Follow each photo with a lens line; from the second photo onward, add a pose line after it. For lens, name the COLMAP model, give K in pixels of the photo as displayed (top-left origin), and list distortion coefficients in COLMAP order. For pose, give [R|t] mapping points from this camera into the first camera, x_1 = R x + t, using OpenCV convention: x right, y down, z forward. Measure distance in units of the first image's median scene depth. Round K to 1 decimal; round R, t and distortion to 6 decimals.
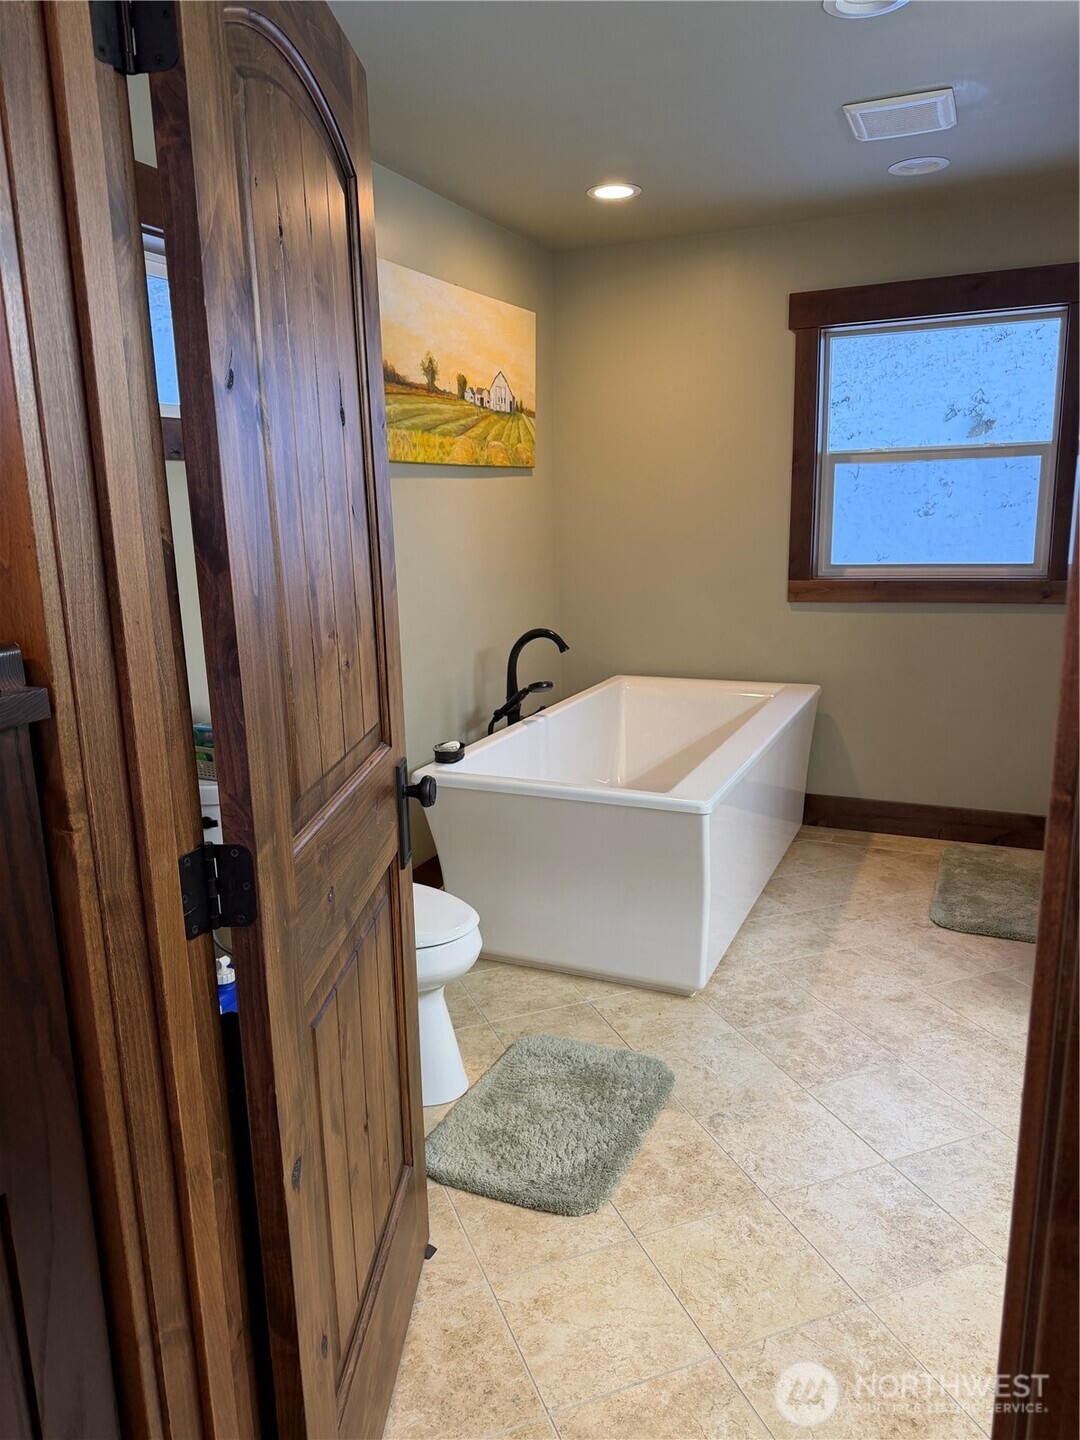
lens RADIAL K [[1019.4, 0, 534.4], [0, 1019.4, 718.8], [0, 0, 1]] dist [0.005585, -0.010733]
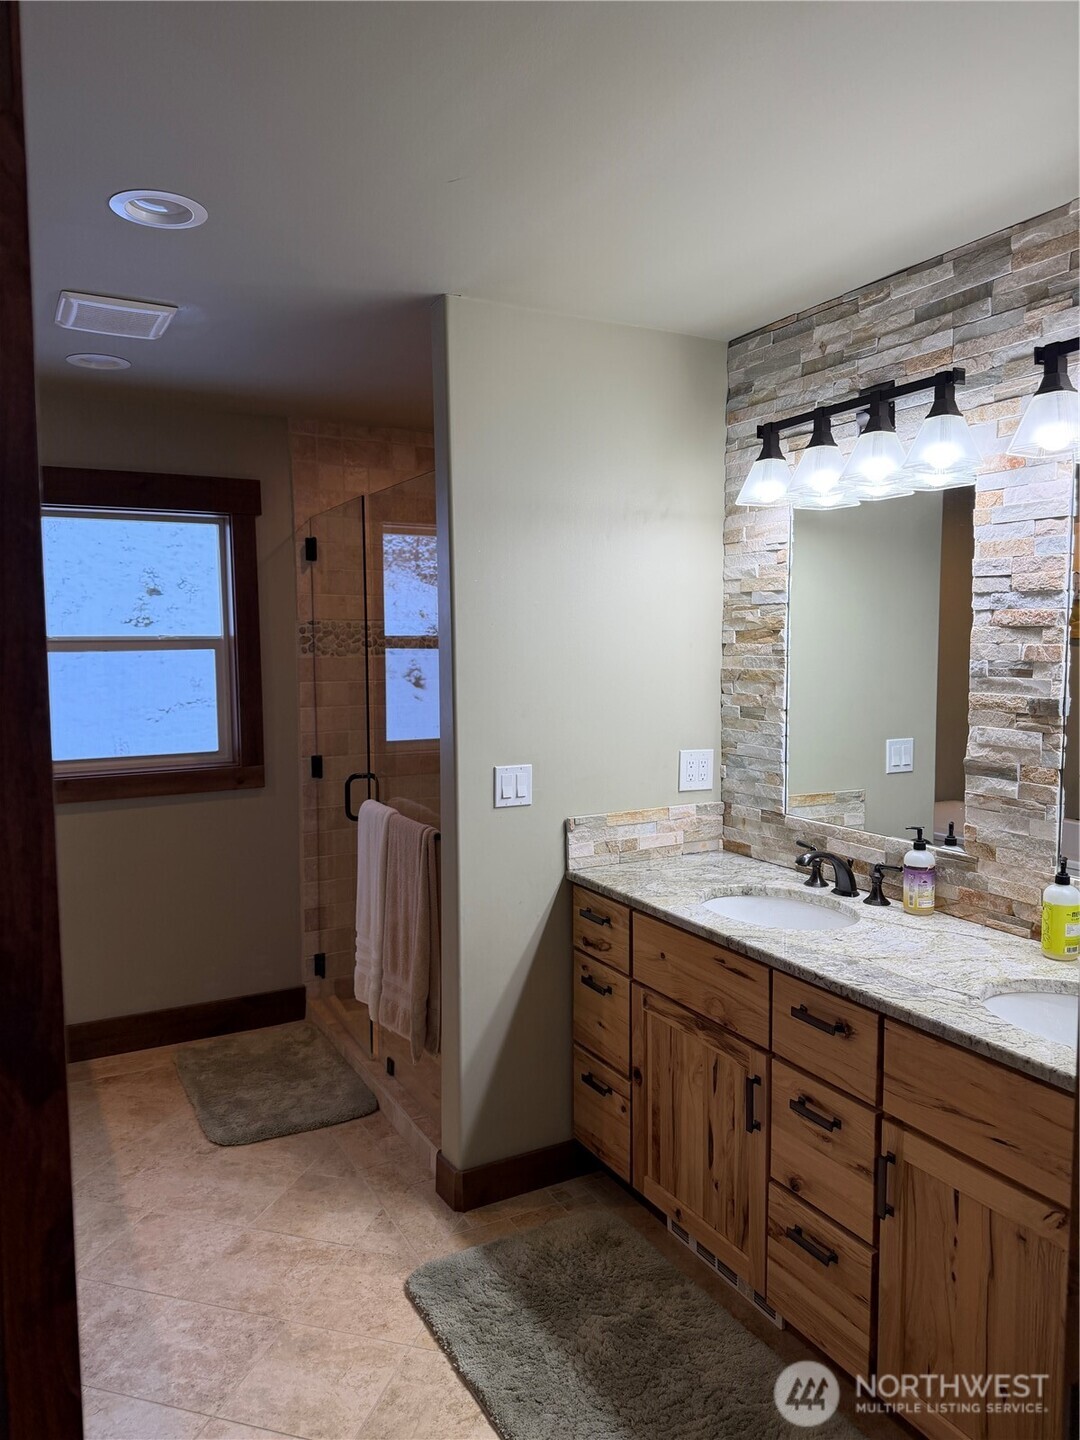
lens RADIAL K [[1019.4, 0, 534.4], [0, 1019.4, 718.8], [0, 0, 1]] dist [0.005585, -0.010733]
pose [[0.608278, -0.040831, 0.792673, -0.165493], [0.159135, 0.984672, -0.071395, -0.075085], [-0.777608, 0.169570, 0.605452, 0.153977]]
